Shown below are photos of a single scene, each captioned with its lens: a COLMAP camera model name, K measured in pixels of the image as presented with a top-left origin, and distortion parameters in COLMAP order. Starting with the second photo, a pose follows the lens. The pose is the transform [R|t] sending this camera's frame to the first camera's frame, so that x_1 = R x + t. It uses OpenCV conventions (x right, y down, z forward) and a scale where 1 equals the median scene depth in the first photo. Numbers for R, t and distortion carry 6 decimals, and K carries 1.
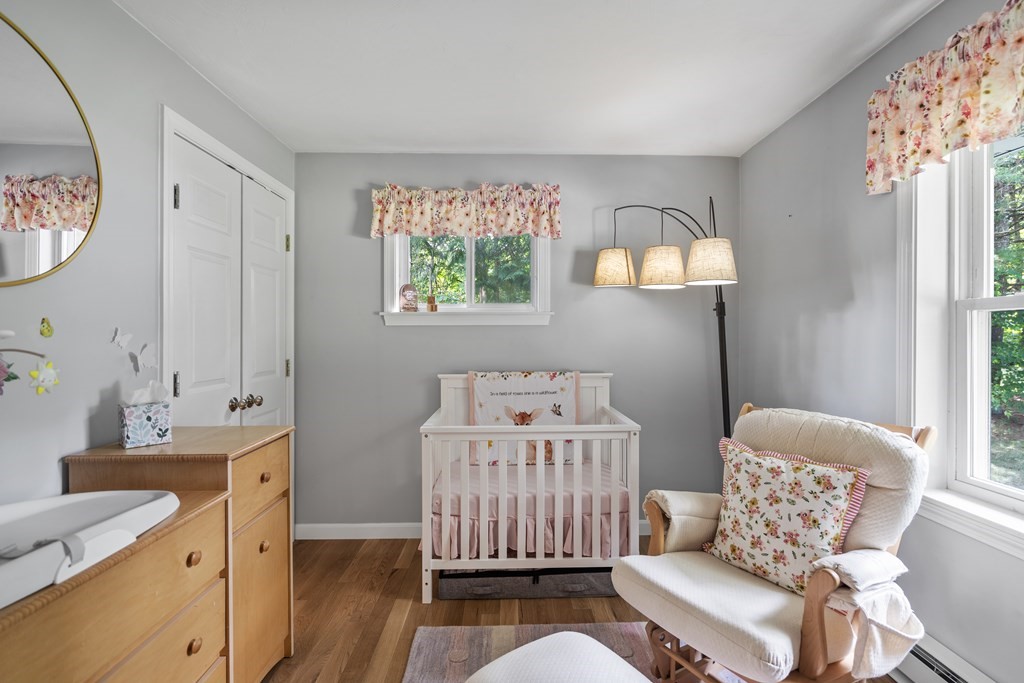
lens RADIAL K [[461.2, 0, 516.6], [0, 461.2, 341.2], [0, 0, 1]] dist [-0.008360, 0.004019]
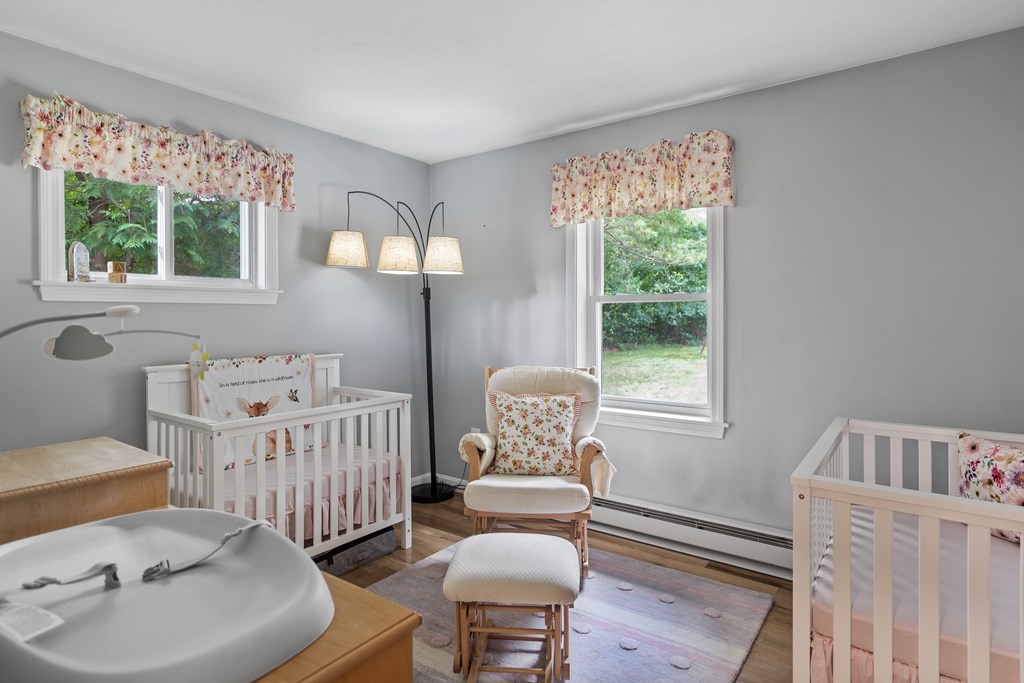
lens RADIAL K [[557.7, 0, 514.7], [0, 557.7, 323.0], [0, 0, 1]] dist [0.000676, -0.000348]
pose [[0.608381, -0.008772, 0.793597, -0.670320], [0.010253, 0.999942, 0.003193, 0.003802], [-0.793579, 0.006194, 0.608436, -0.053457]]
